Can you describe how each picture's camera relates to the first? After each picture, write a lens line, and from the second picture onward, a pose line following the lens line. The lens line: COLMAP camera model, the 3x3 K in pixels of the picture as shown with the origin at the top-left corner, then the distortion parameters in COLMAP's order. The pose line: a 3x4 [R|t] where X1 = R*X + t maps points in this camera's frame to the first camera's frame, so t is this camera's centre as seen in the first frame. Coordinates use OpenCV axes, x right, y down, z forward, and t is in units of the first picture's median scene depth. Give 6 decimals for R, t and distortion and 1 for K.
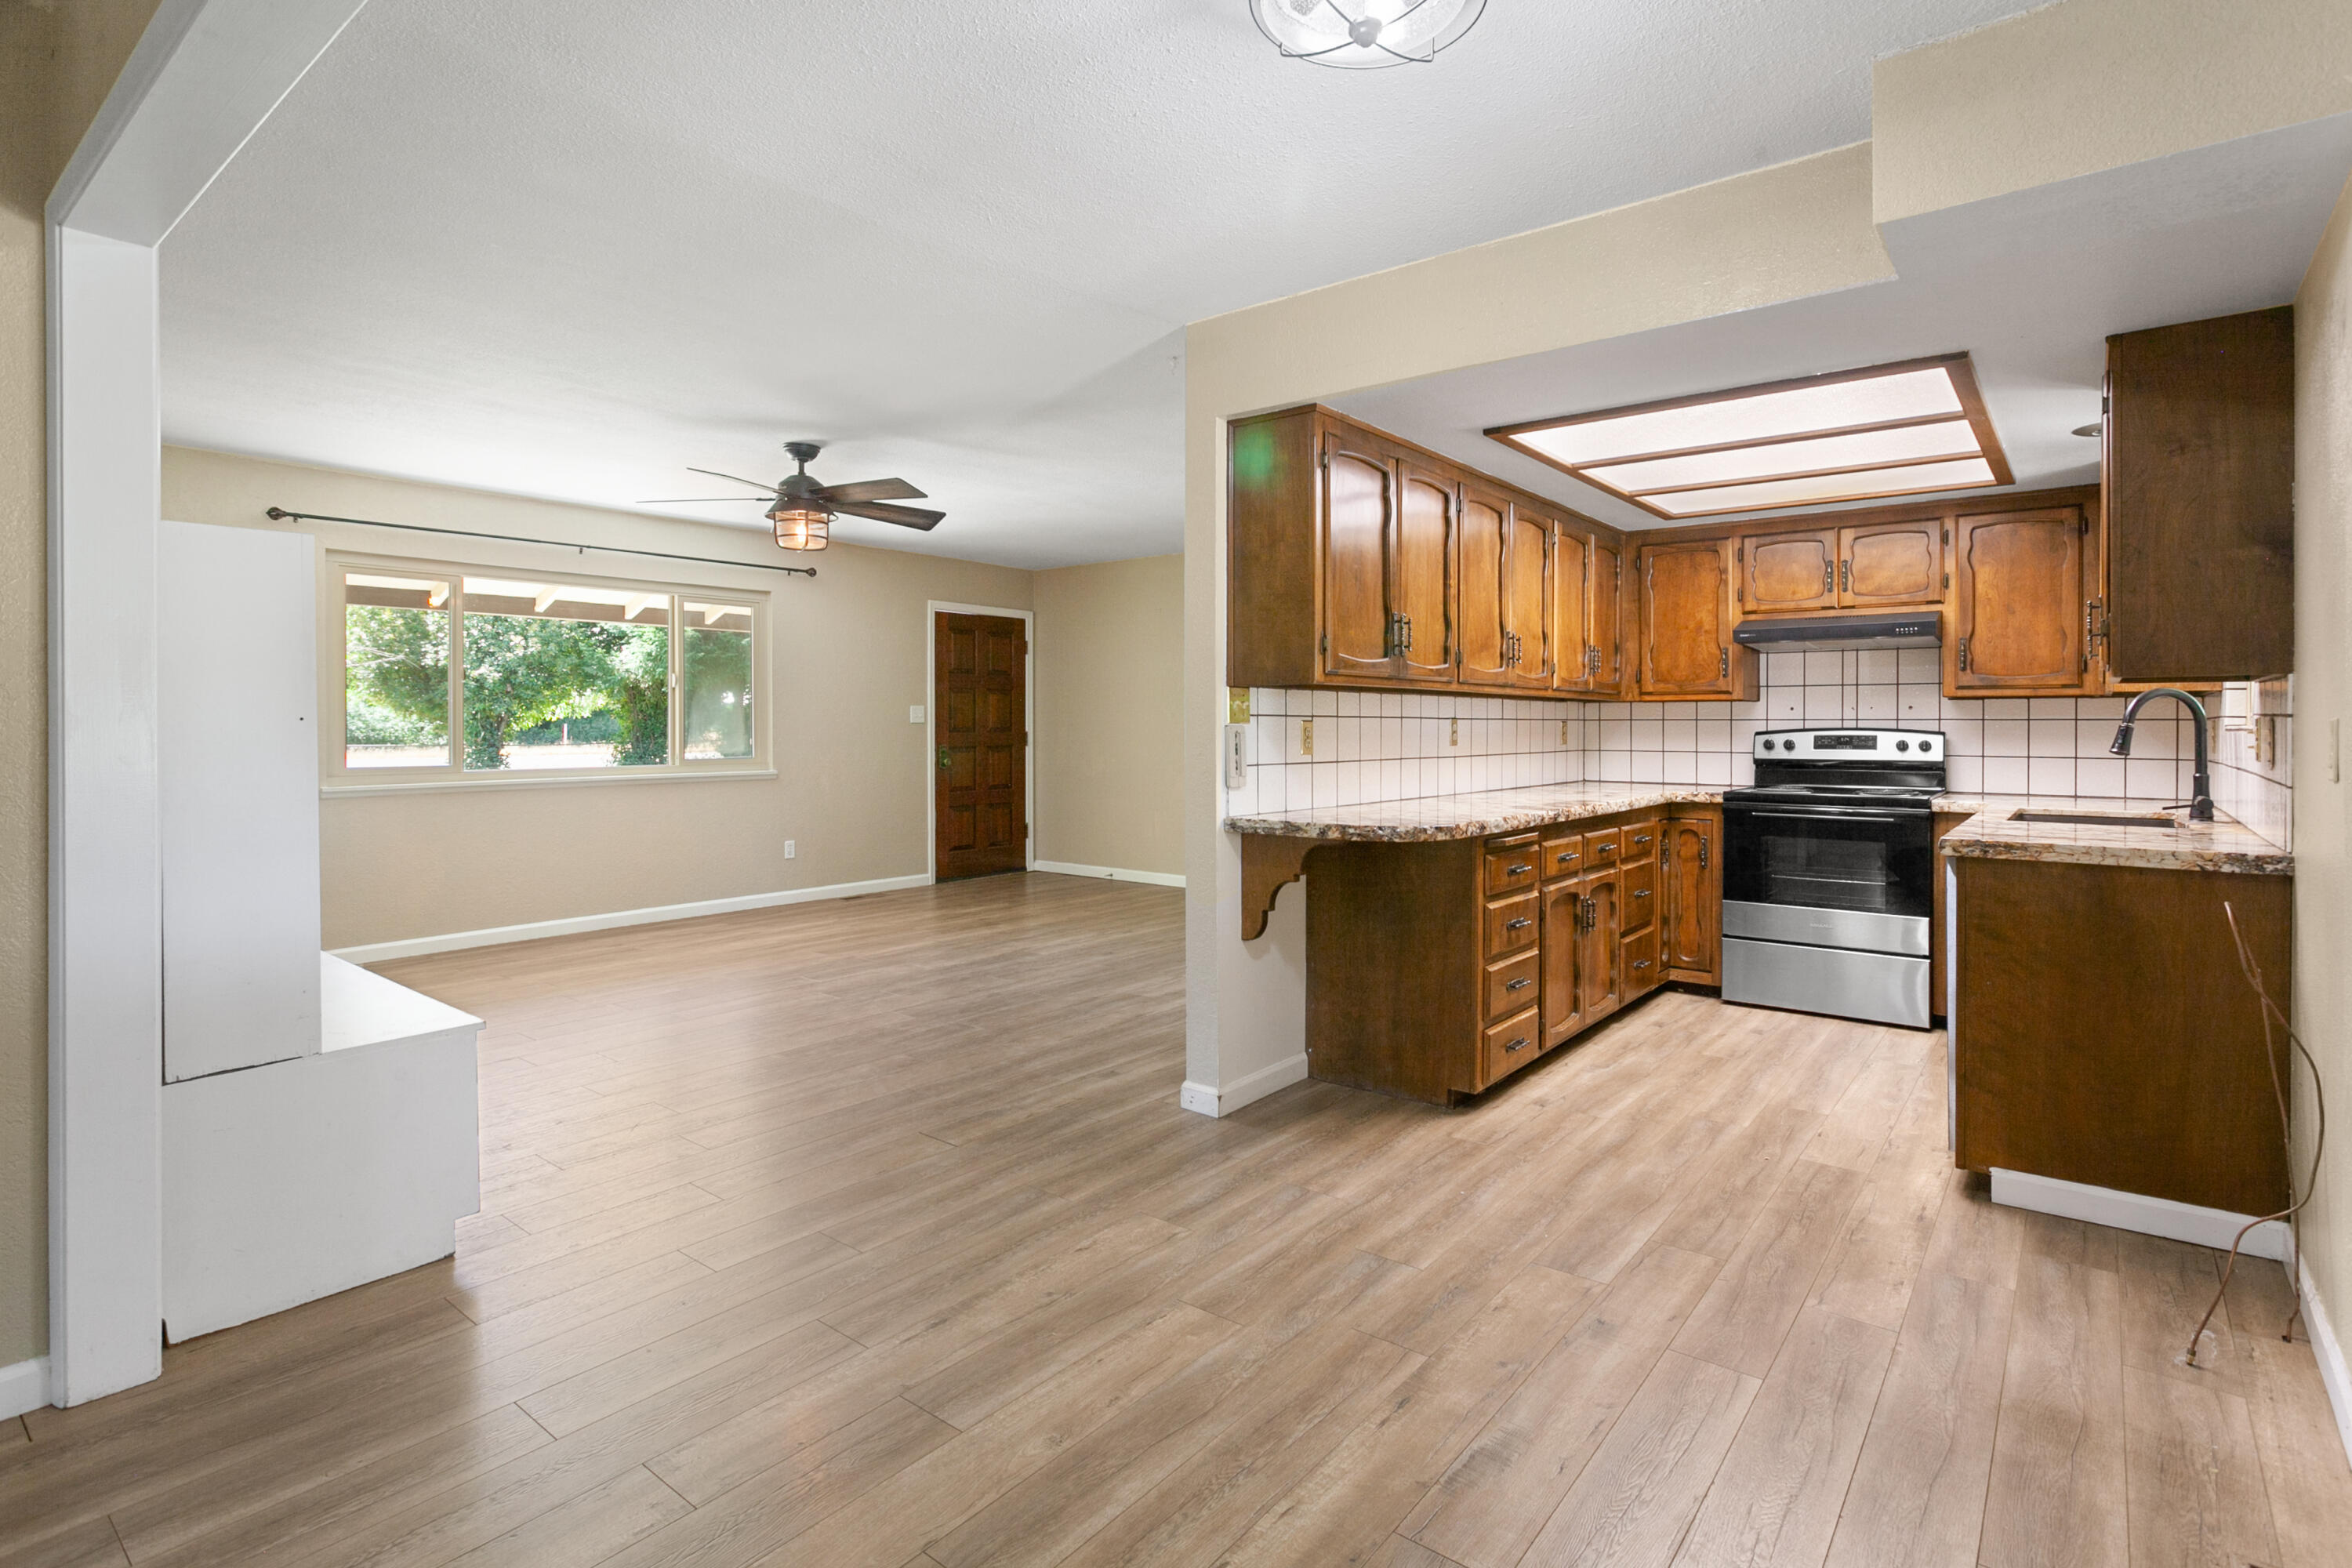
lens RADIAL K [[1140.3, 0, 1193.2], [0, 1140.3, 727.1], [0, 0, 1]] dist [-0.006189, 0.000701]
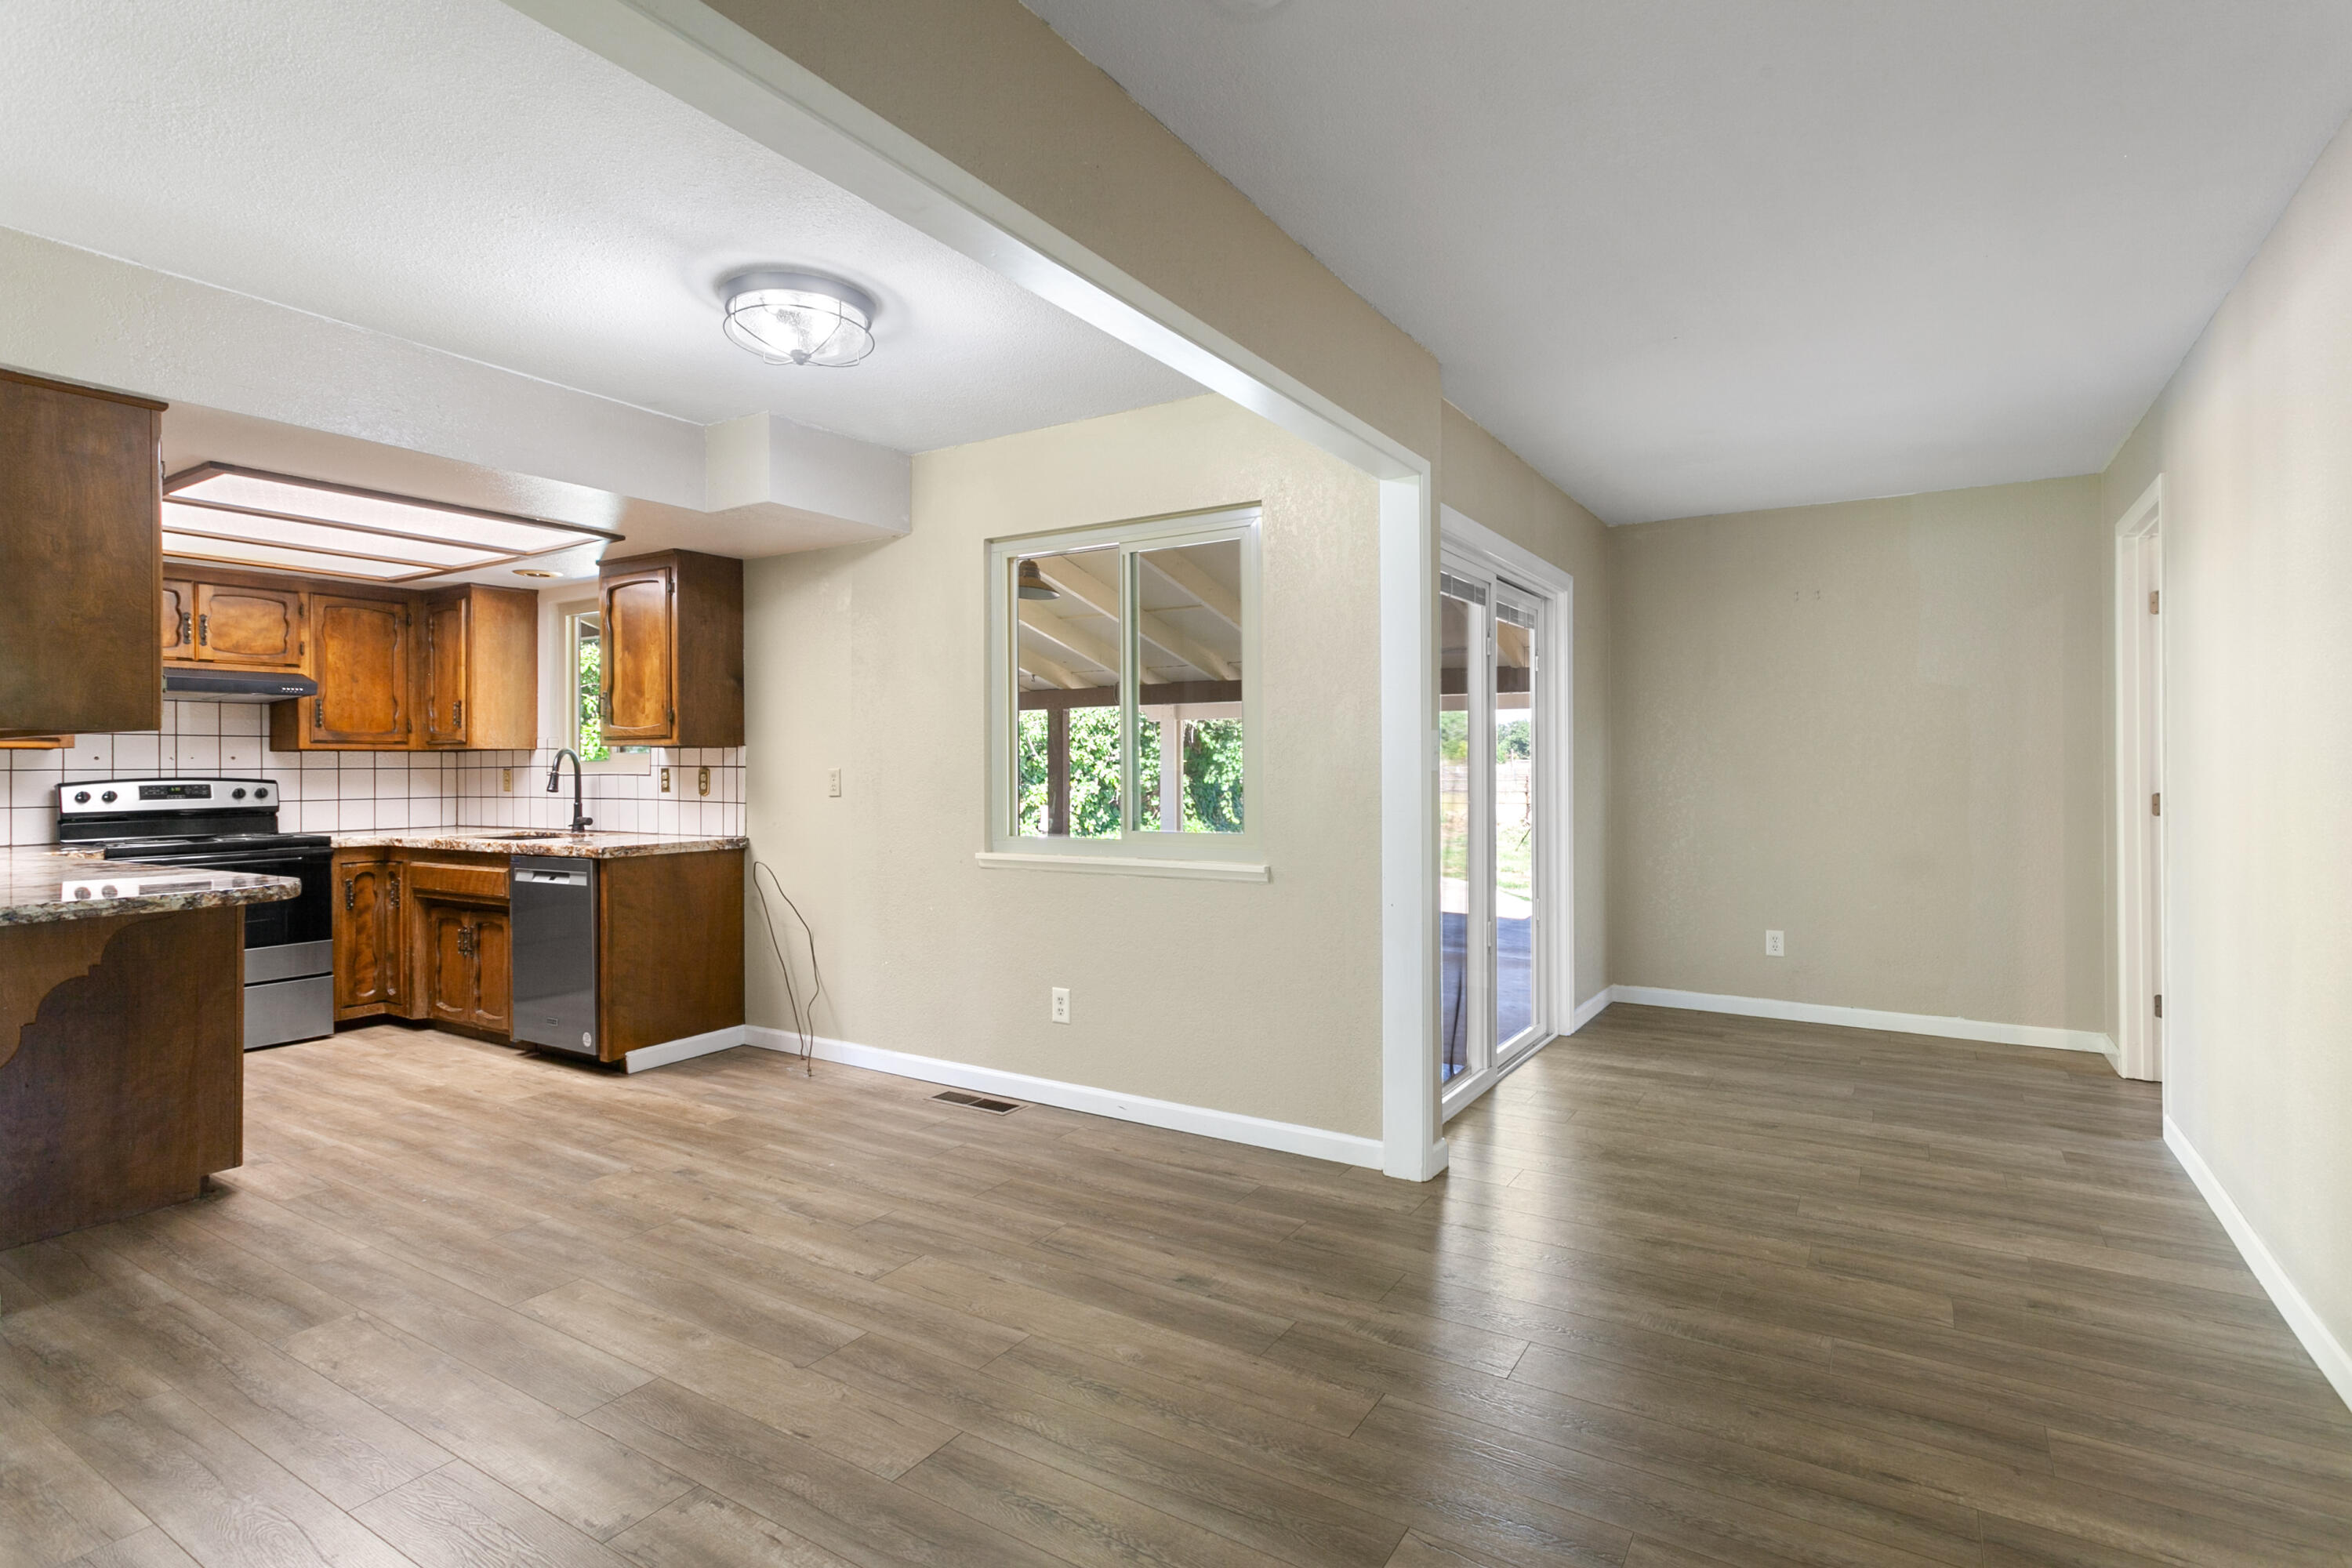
lens RADIAL K [[1148.9, 0, 1190.2], [0, 1148.9, 766.4], [0, 0, 1]] dist [0.002946, 0.001066]
pose [[-0.102634, -0.002088, 0.994717, -0.651883], [0.007644, 0.999967, 0.002888, -0.006508], [-0.994690, 0.007900, -0.102615, 0.255798]]
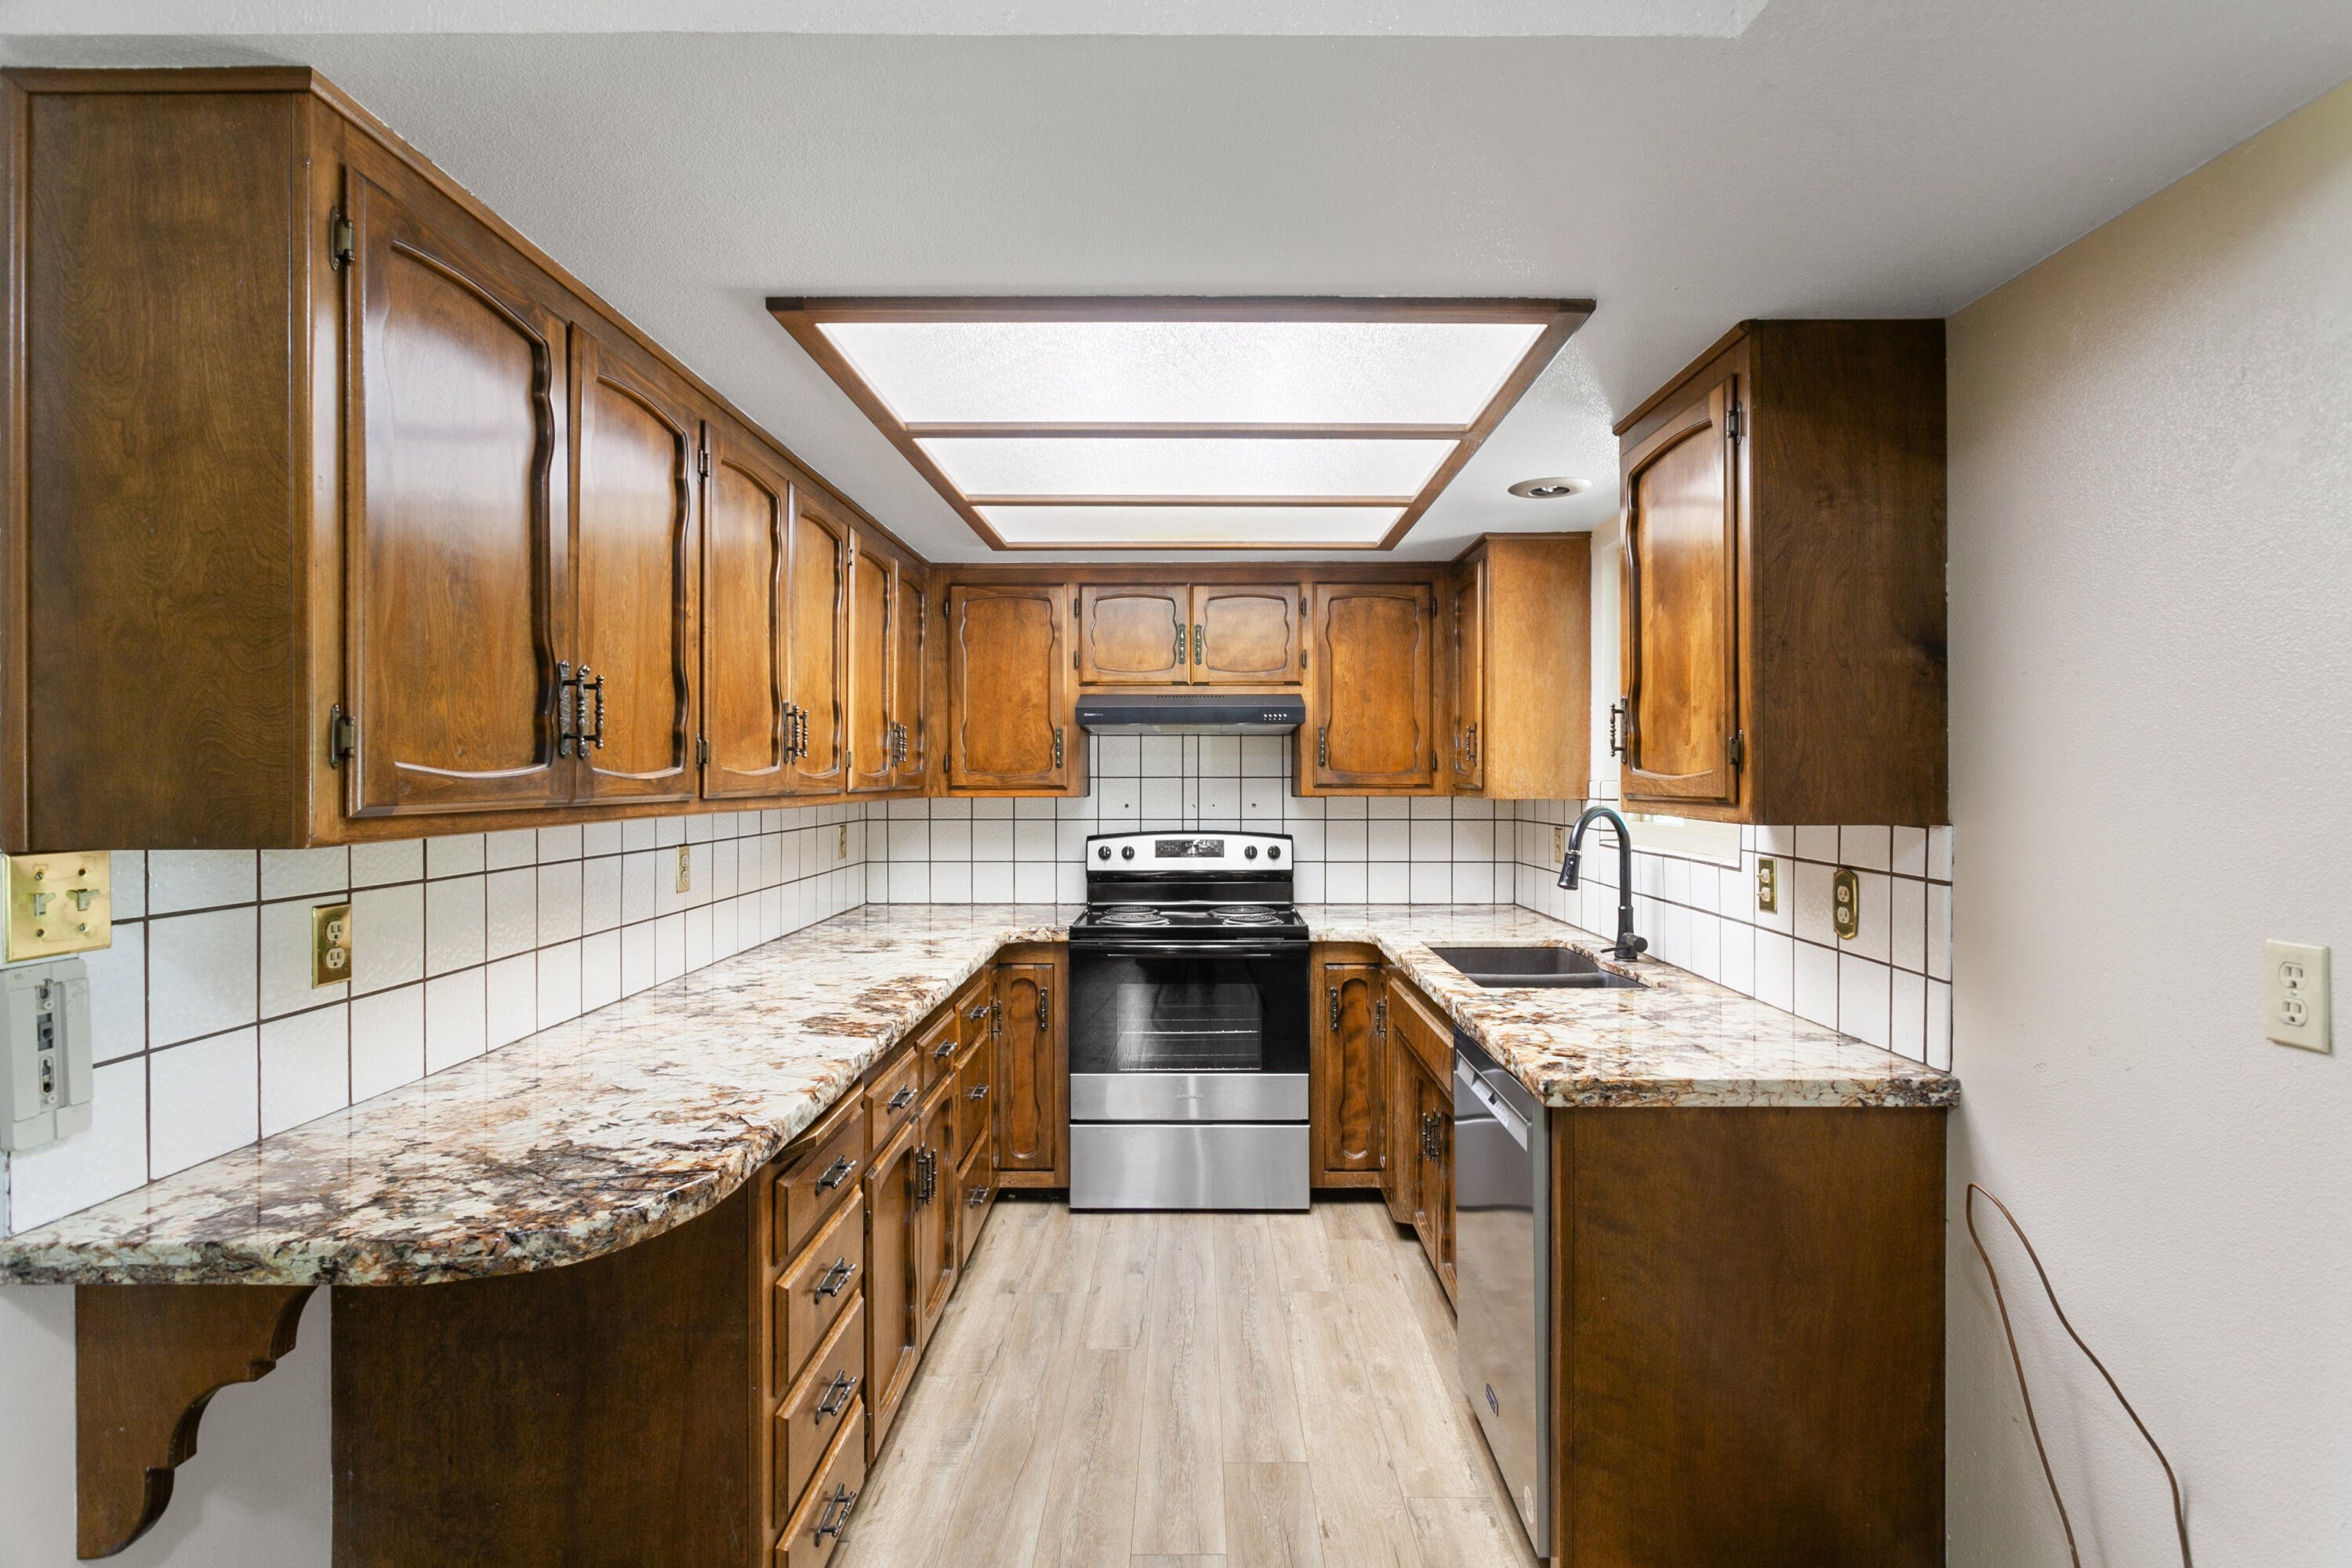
lens RADIAL K [[1147.5, 0, 1197.7], [0, 1147.5, 772.8], [0, 0, 1]] dist [-0.003981, 0.000901]
pose [[0.783790, -0.001858, 0.621024, 0.080520], [0.003973, 0.999990, -0.002022, -0.047822], [-0.621014, 0.004052, 0.783789, 0.427051]]
